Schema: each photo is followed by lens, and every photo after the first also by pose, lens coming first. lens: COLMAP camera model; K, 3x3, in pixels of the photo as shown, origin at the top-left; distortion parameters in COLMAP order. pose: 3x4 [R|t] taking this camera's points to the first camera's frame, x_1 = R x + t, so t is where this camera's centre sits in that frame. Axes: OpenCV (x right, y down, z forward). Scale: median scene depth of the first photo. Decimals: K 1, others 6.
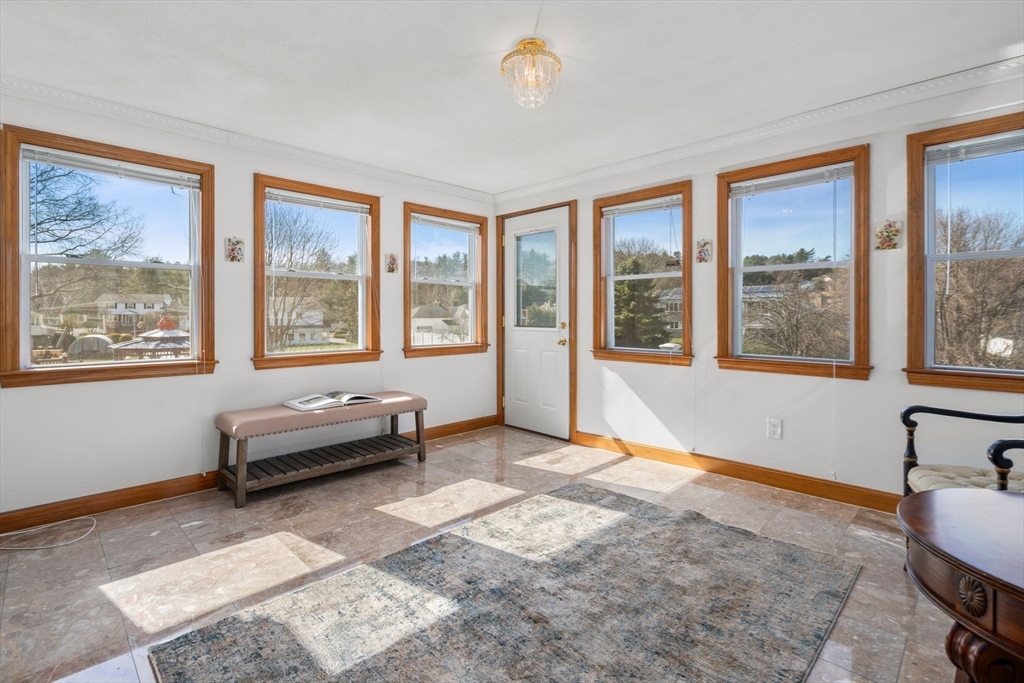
lens RADIAL K [[476.0, 0, 508.6], [0, 476.0, 314.7], [0, 0, 1]] dist [-0.002806, -0.000264]
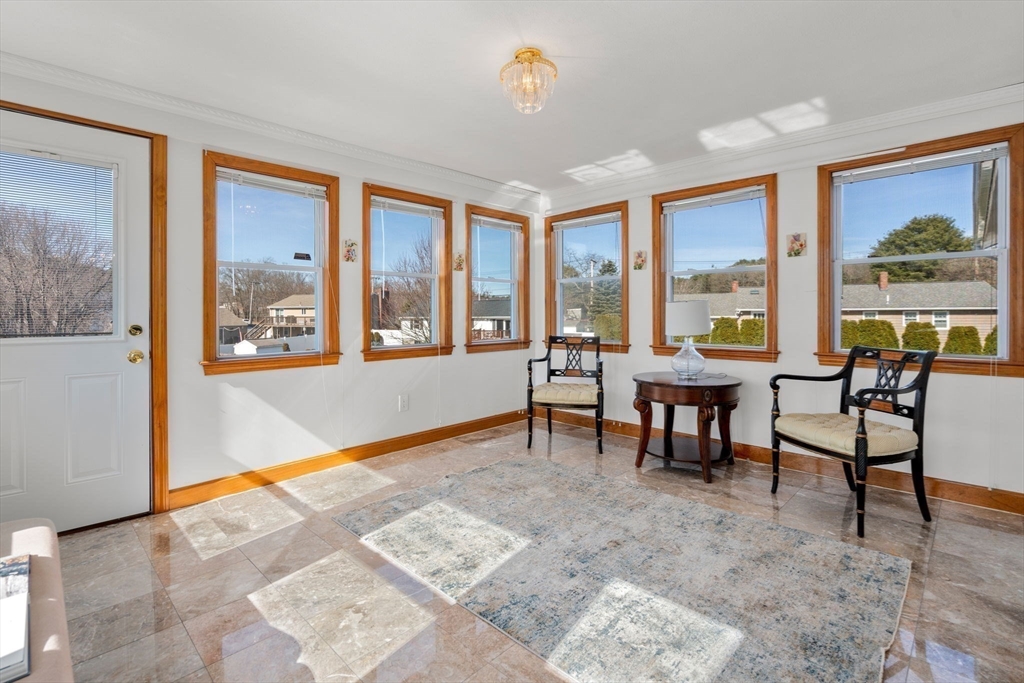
lens RADIAL K [[476.0, 0, 508.6], [0, 476.0, 314.7], [0, 0, 1]] dist [-0.002806, -0.000264]
pose [[-0.005622, 0.000162, 0.999984, -0.803431], [0.008018, 0.999968, -0.000117, 0.010929], [-0.999952, 0.008017, -0.005623, 0.845199]]
